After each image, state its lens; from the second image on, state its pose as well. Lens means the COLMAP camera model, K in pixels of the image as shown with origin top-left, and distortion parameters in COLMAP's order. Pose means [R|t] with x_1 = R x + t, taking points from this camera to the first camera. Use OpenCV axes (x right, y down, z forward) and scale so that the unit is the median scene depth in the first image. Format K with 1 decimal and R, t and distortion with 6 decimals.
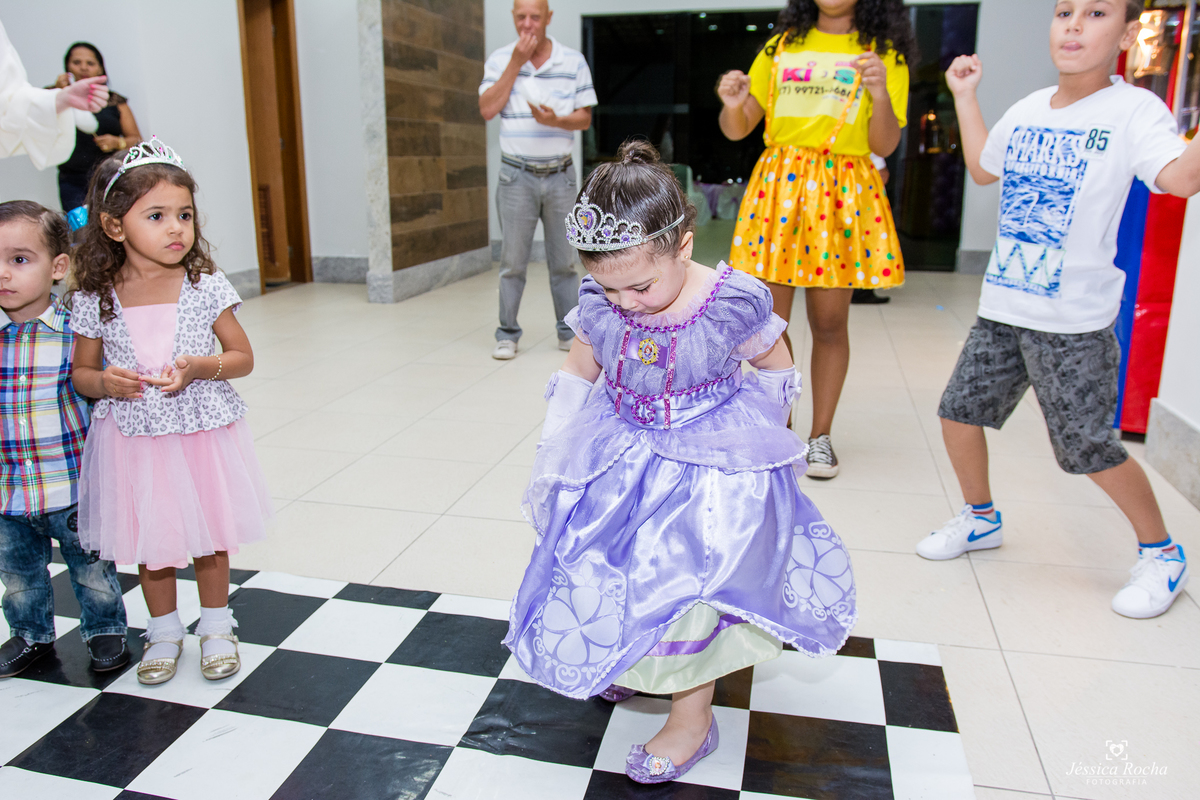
lens RADIAL K [[965.3, 0, 609.2], [0, 965.3, 397.2], [0, 0, 1]] dist [-0.080841, 0.061727]
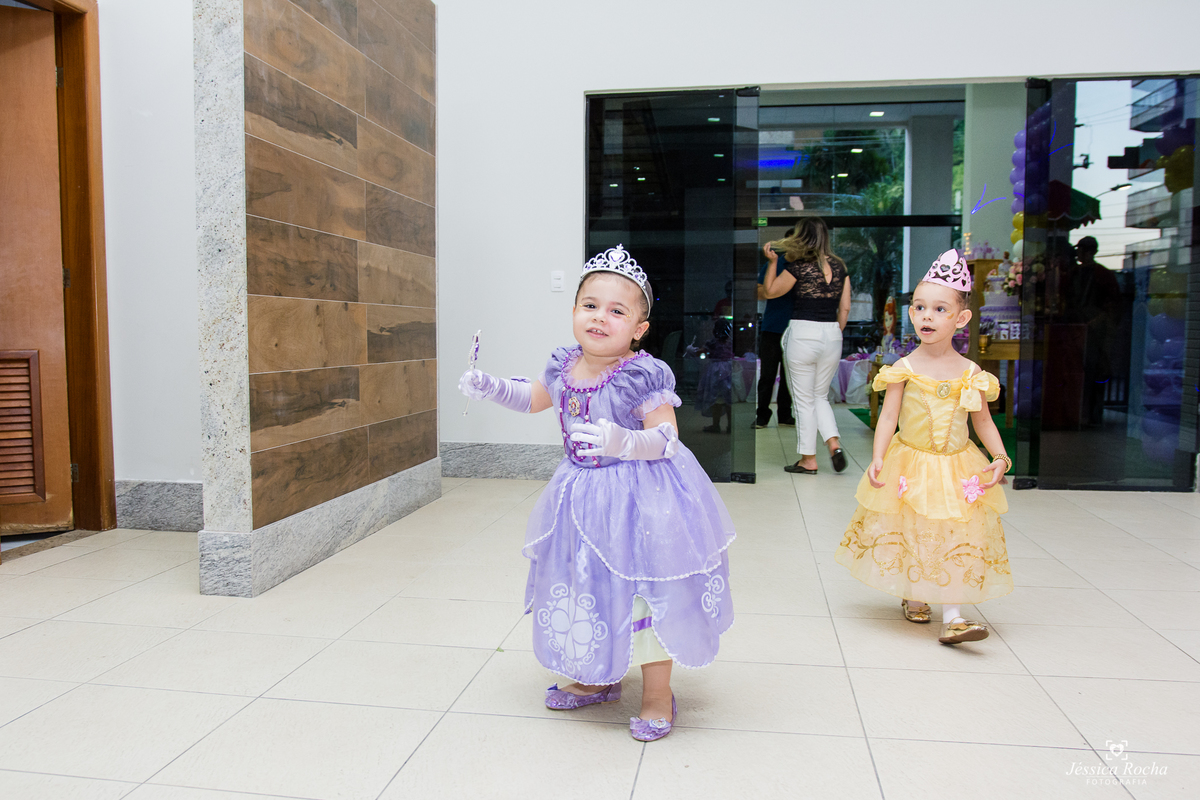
lens RADIAL K [[965.3, 0, 591.1], [0, 965.3, 400.4], [0, 0, 1]] dist [-0.080841, 0.061727]
pose [[0.997025, -0.006275, 0.076829, -0.110582], [0.019708, 0.984307, -0.175361, -0.125901], [-0.074523, 0.176353, 0.981502, 0.598615]]
